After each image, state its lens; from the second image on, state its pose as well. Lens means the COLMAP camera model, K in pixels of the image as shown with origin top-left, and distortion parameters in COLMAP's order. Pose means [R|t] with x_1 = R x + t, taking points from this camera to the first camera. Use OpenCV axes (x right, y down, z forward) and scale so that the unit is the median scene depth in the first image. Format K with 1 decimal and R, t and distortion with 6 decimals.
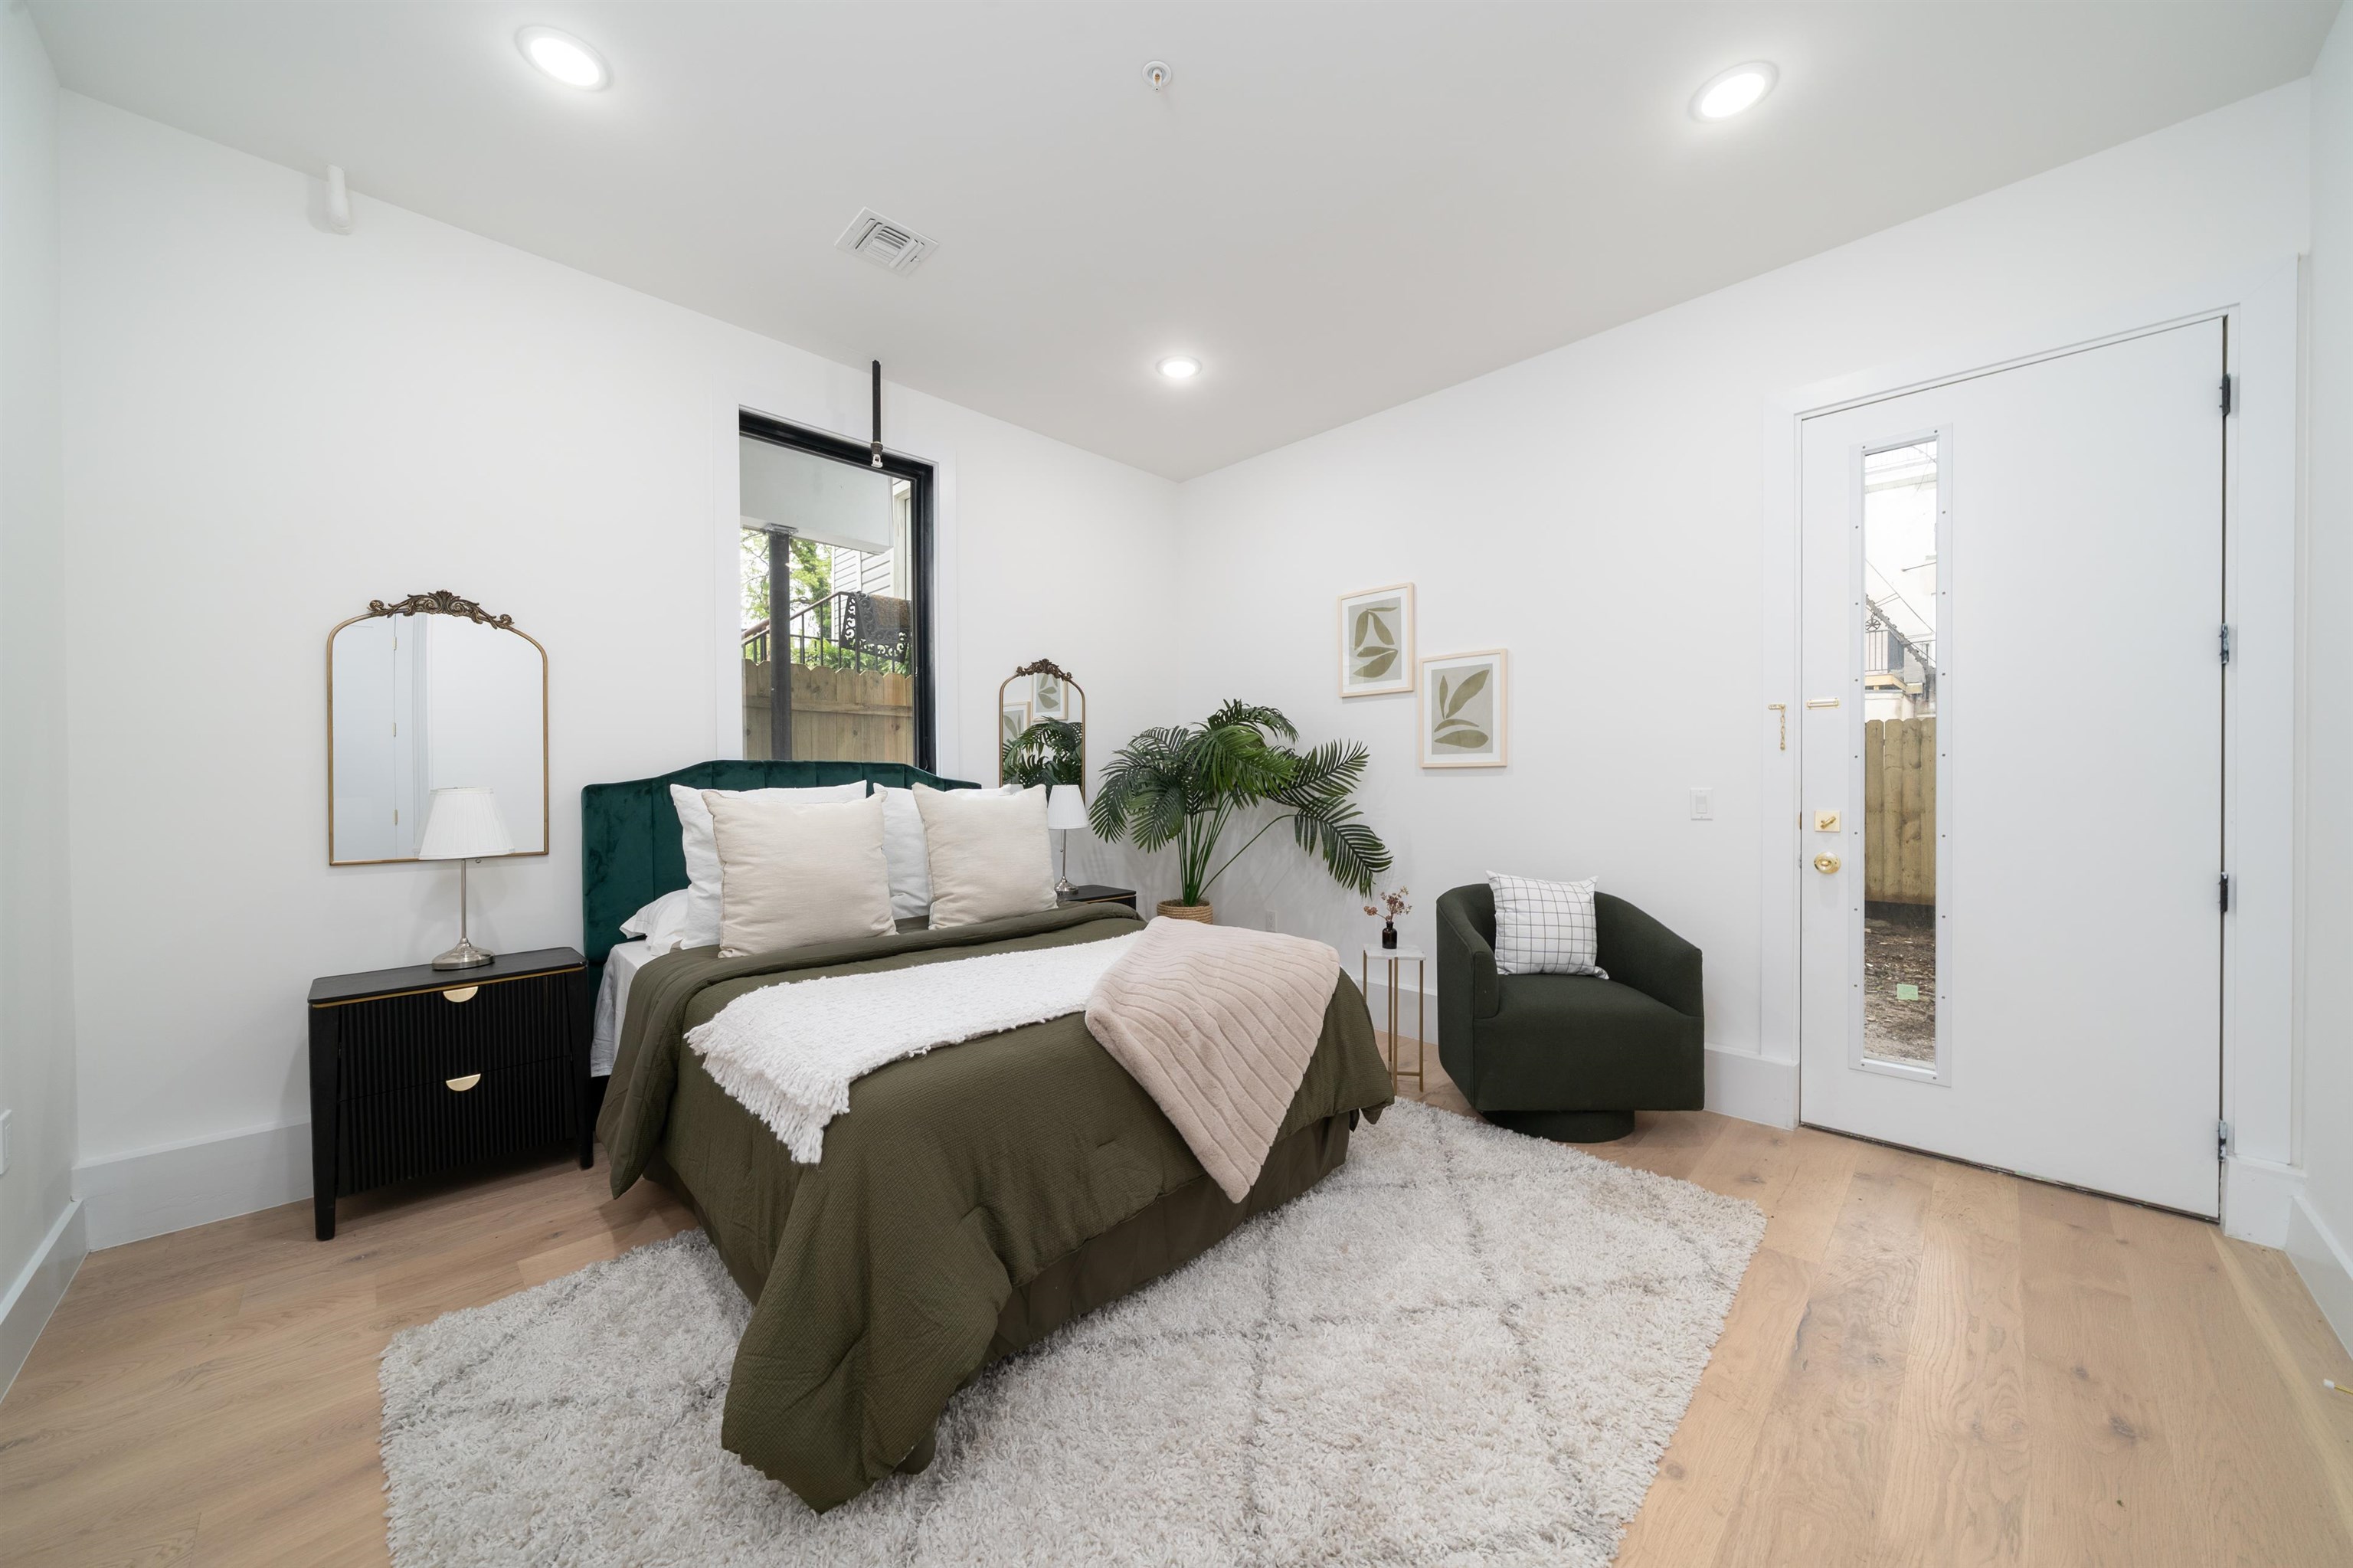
lens RADIAL K [[824.4, 0, 1165.1], [0, 824.4, 768.1], [0, 0, 1]] dist [-0.005387, -0.000650]
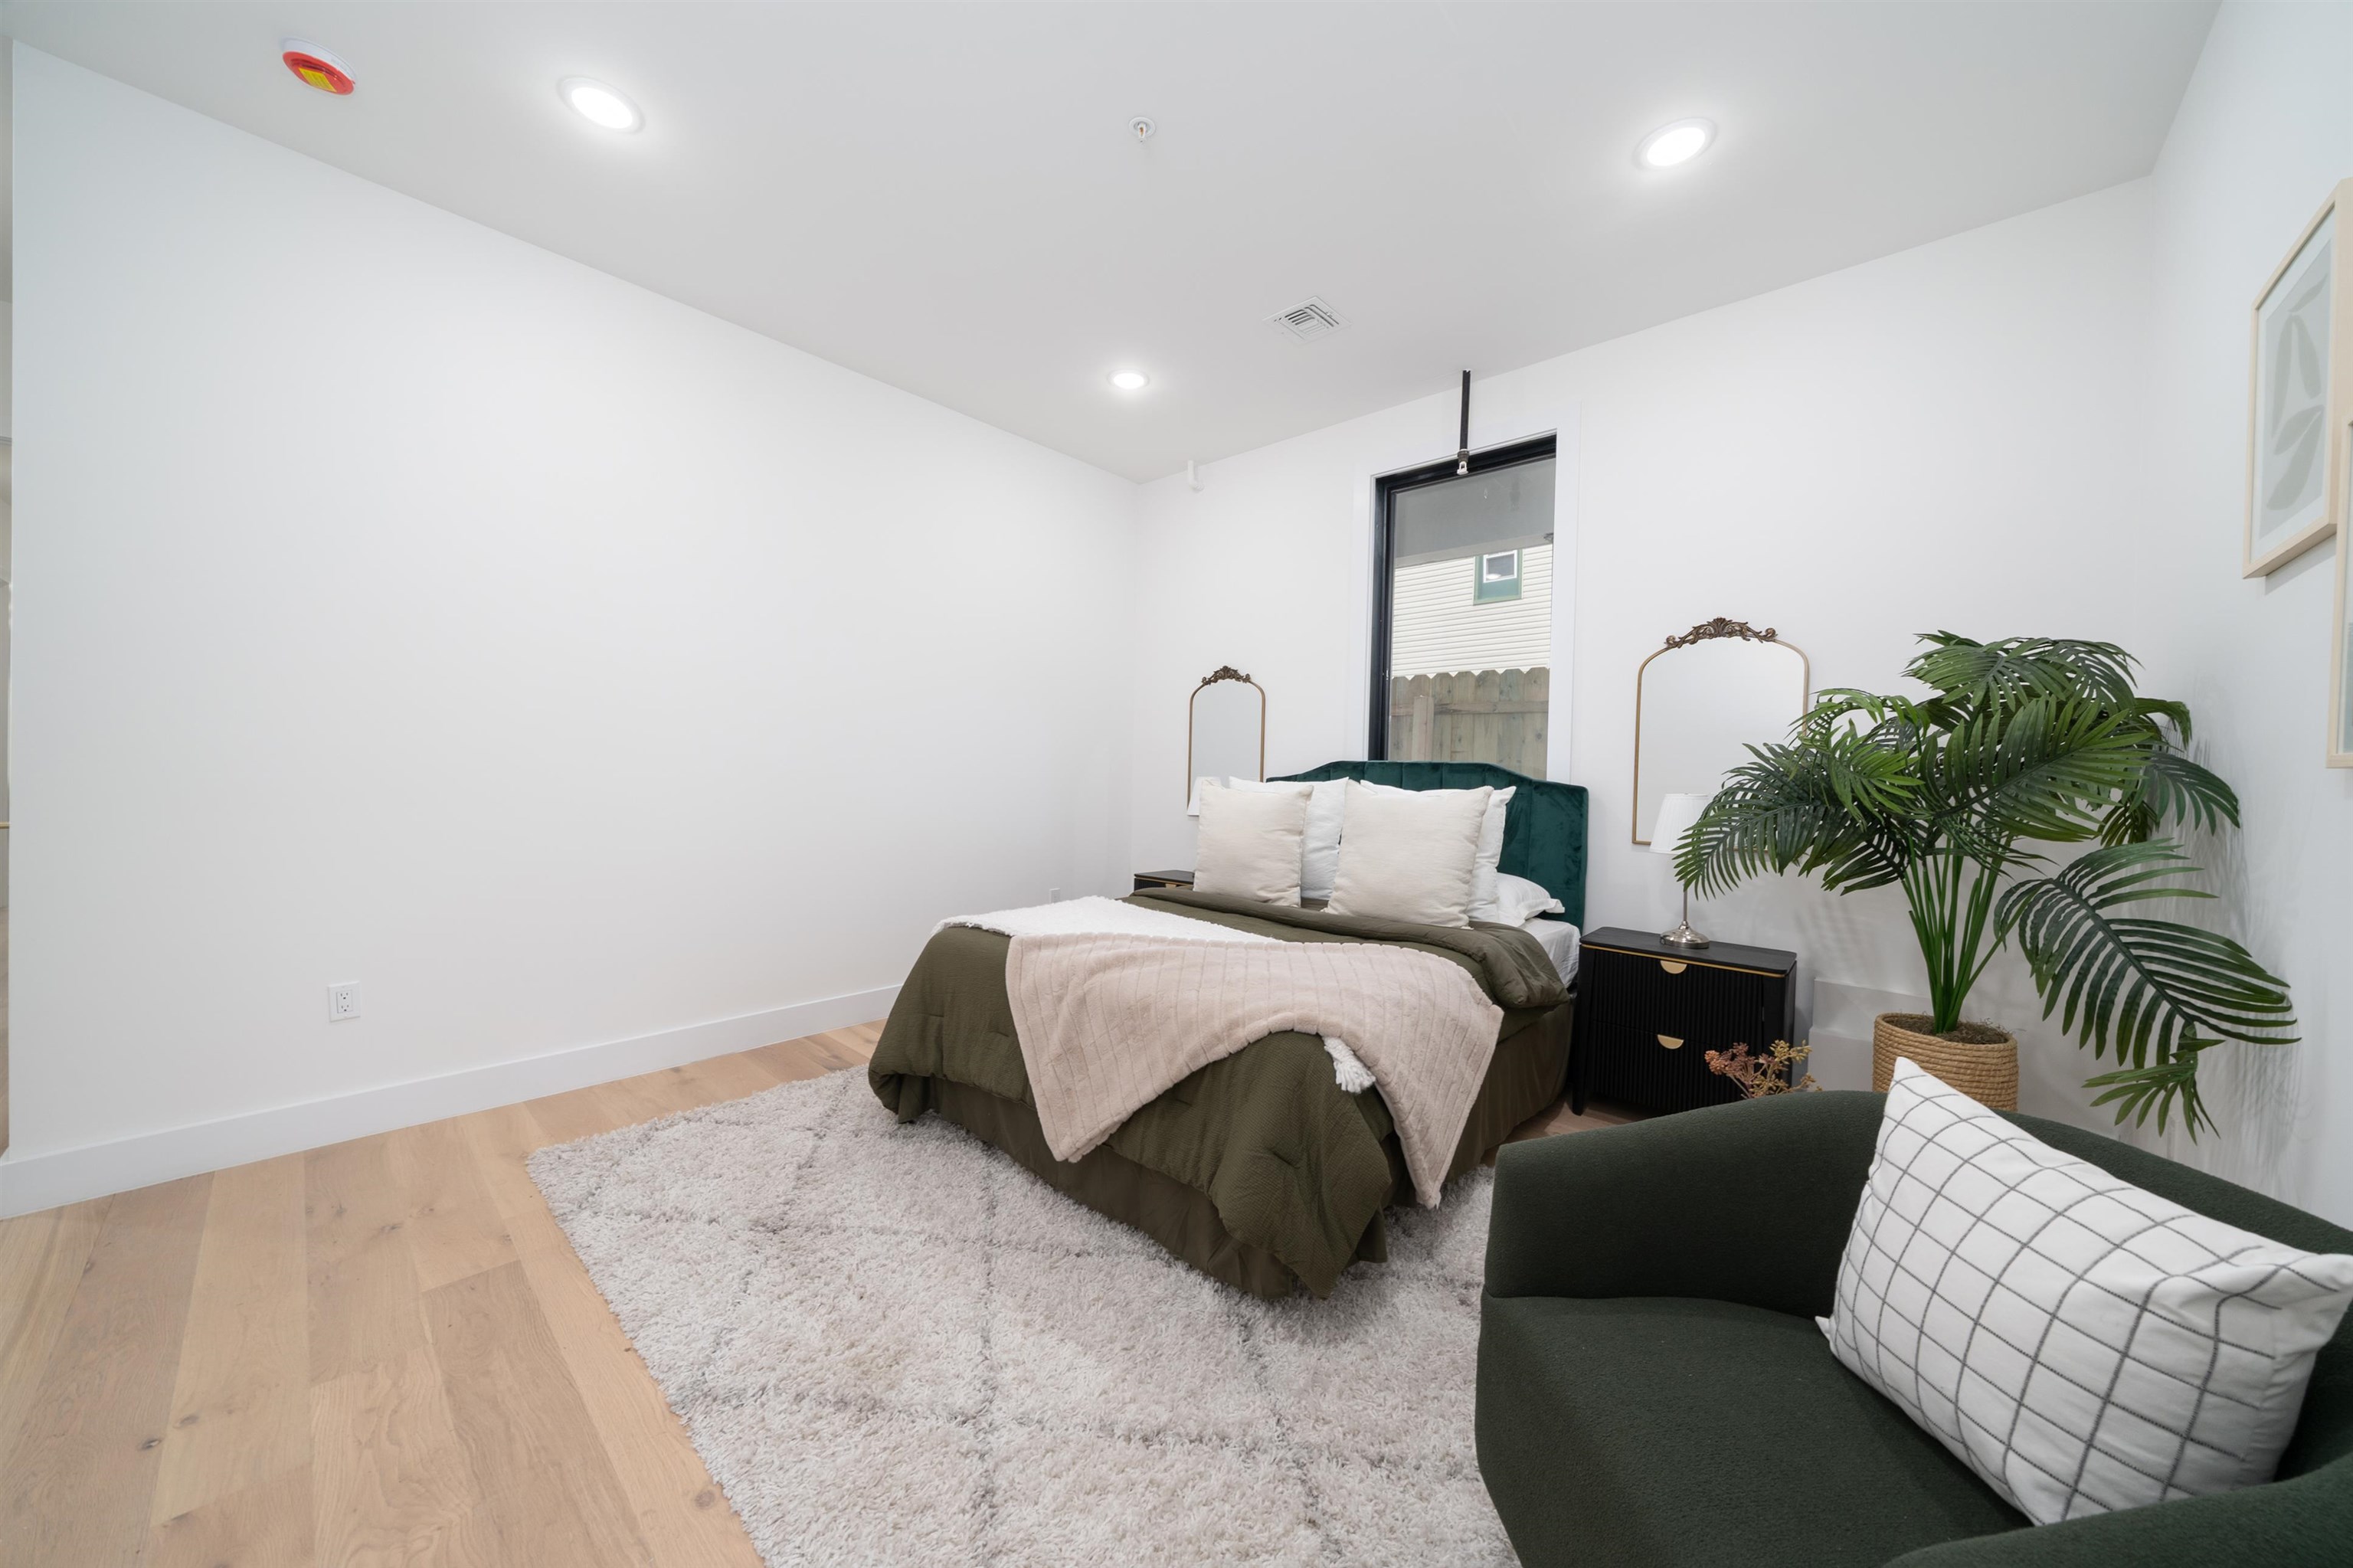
lens RADIAL K [[824.4, 0, 1191.0], [0, 824.4, 764.5], [0, 0, 1]] dist [-0.005387, -0.000650]
pose [[0.046464, -0.004048, -0.998912, 0.623379], [-0.010228, 0.999937, -0.004528, 0.003465], [0.998868, 0.010427, 0.046420, 0.588577]]
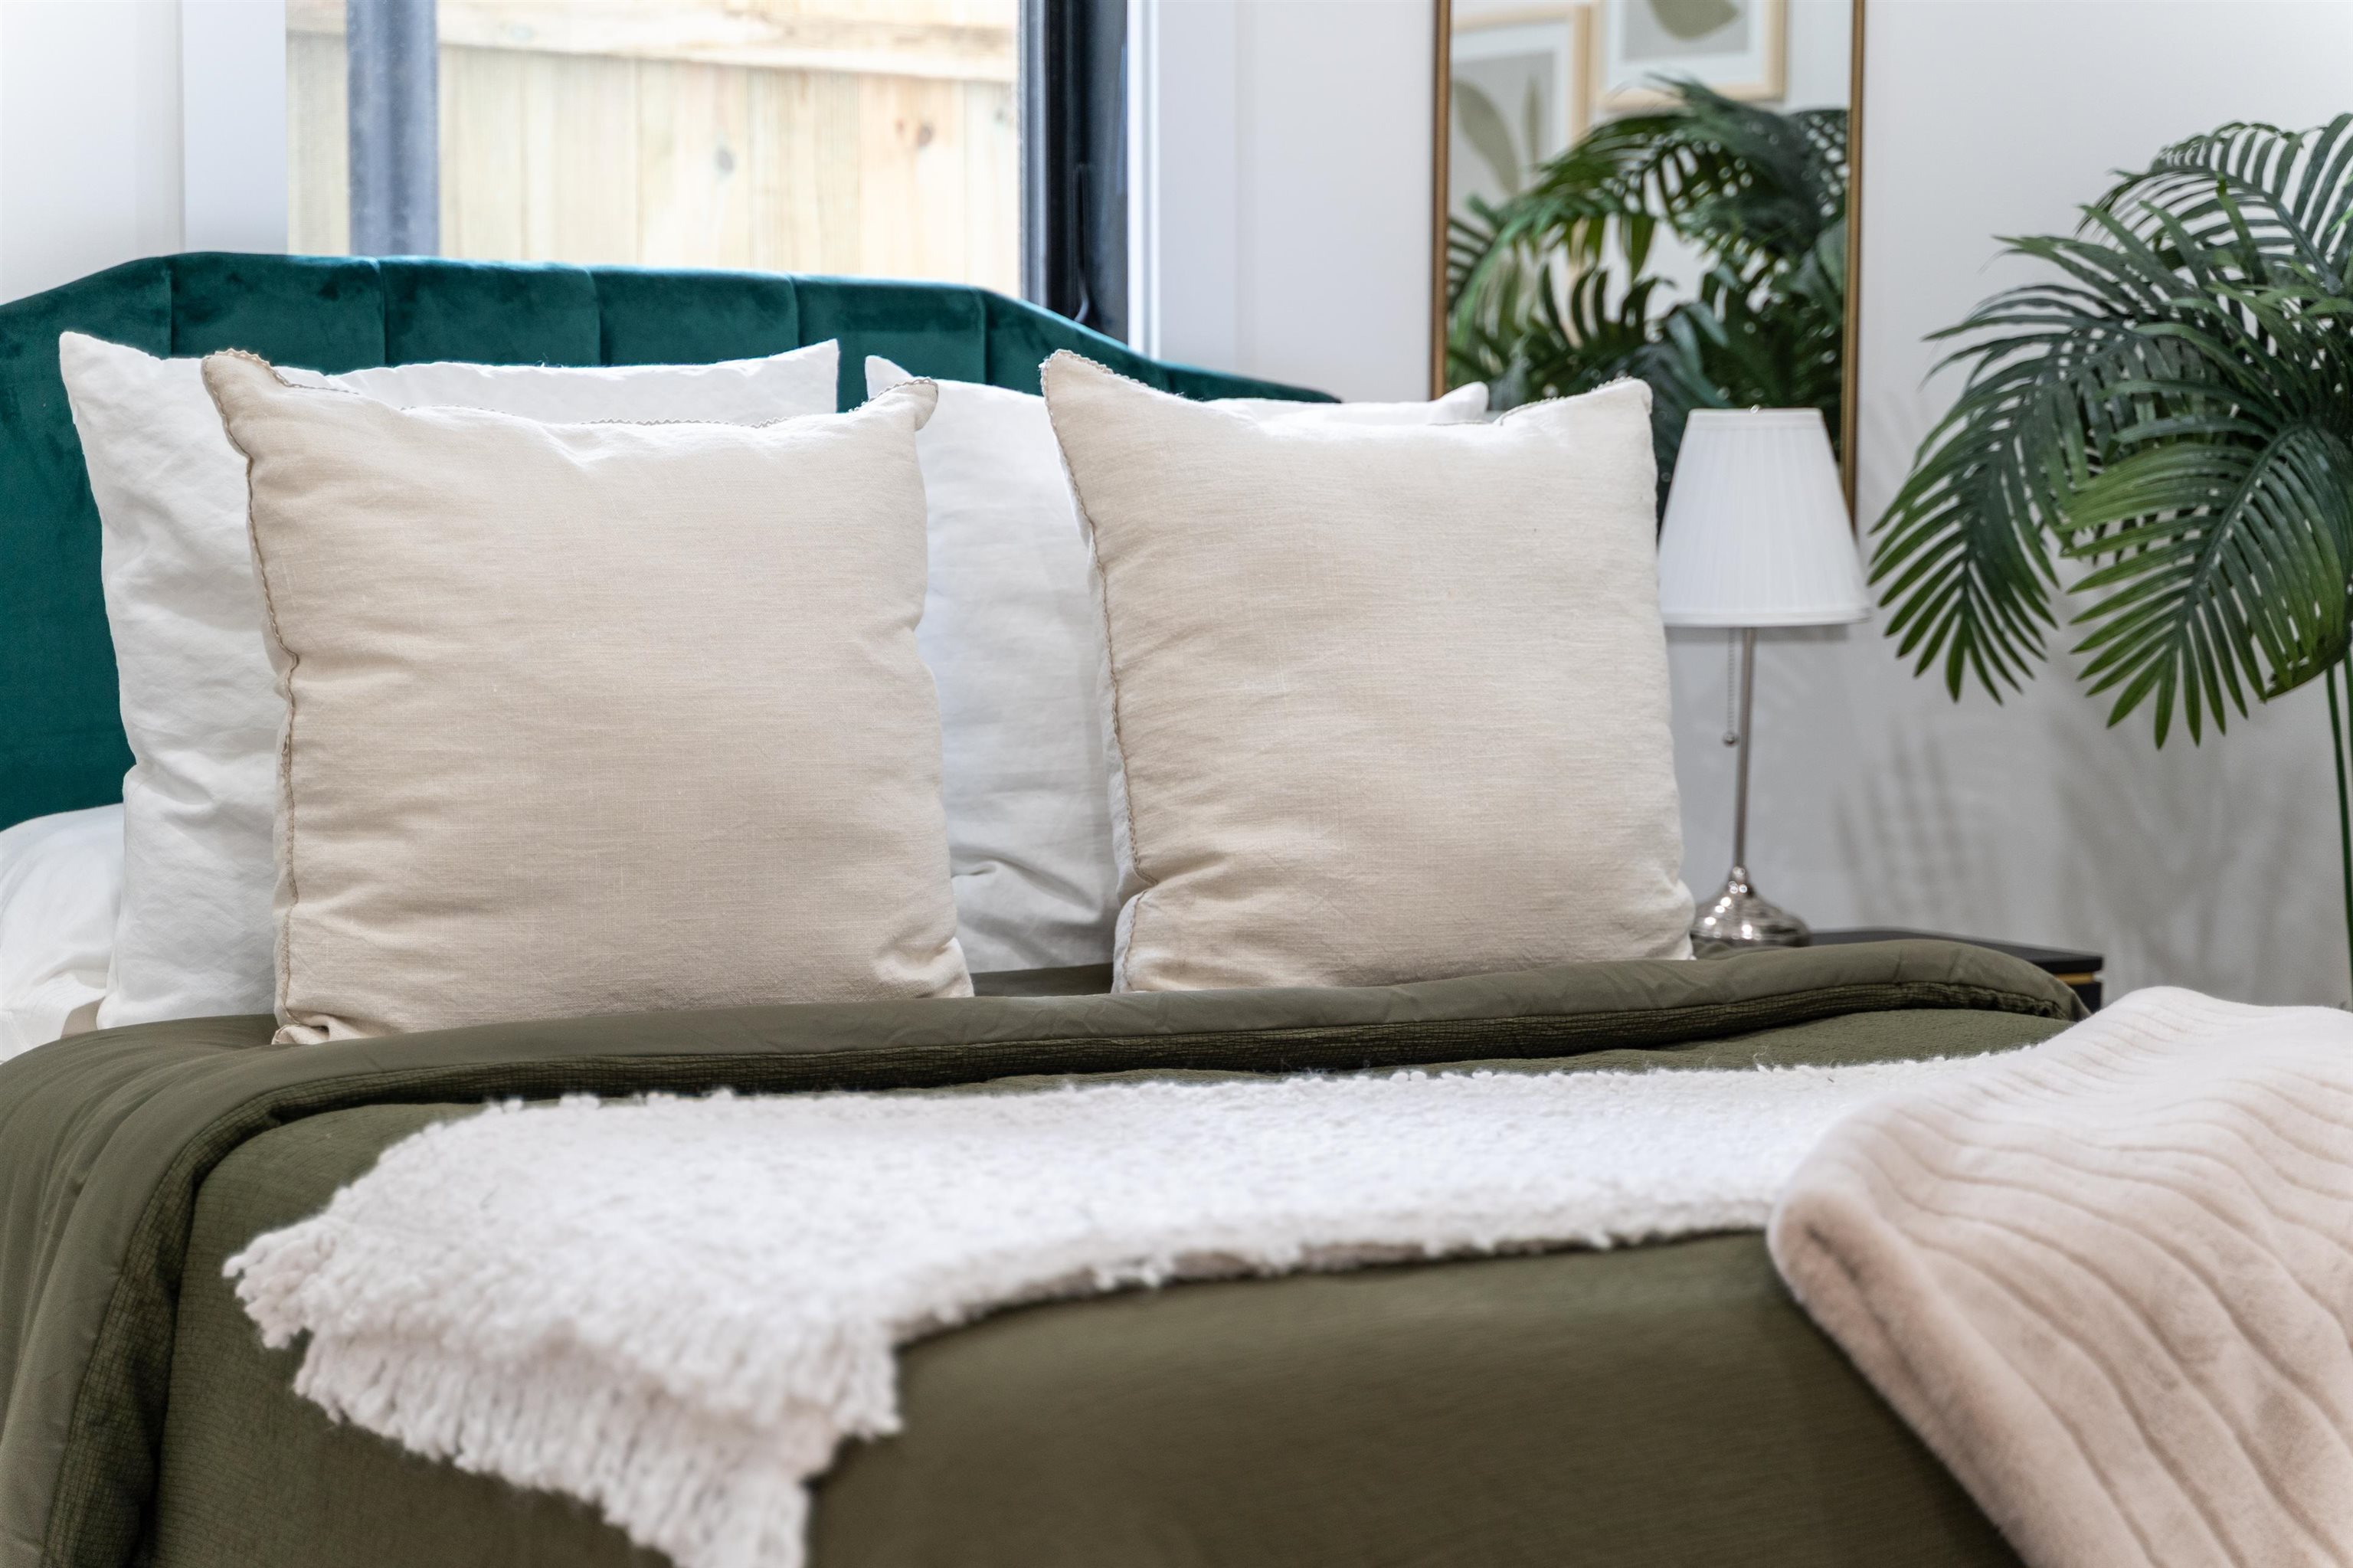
lens RADIAL K [[5006.0, 0, 1197.2], [0, 5006.0, 787.4], [0, 0, 1]] dist [-0.027522, 0.000000]
pose [[0.970978, 0.031357, -0.237105, 0.040925], [-0.015257, 0.997470, 0.069436, 0.032147], [0.238682, -0.063803, 0.969000, -0.227771]]
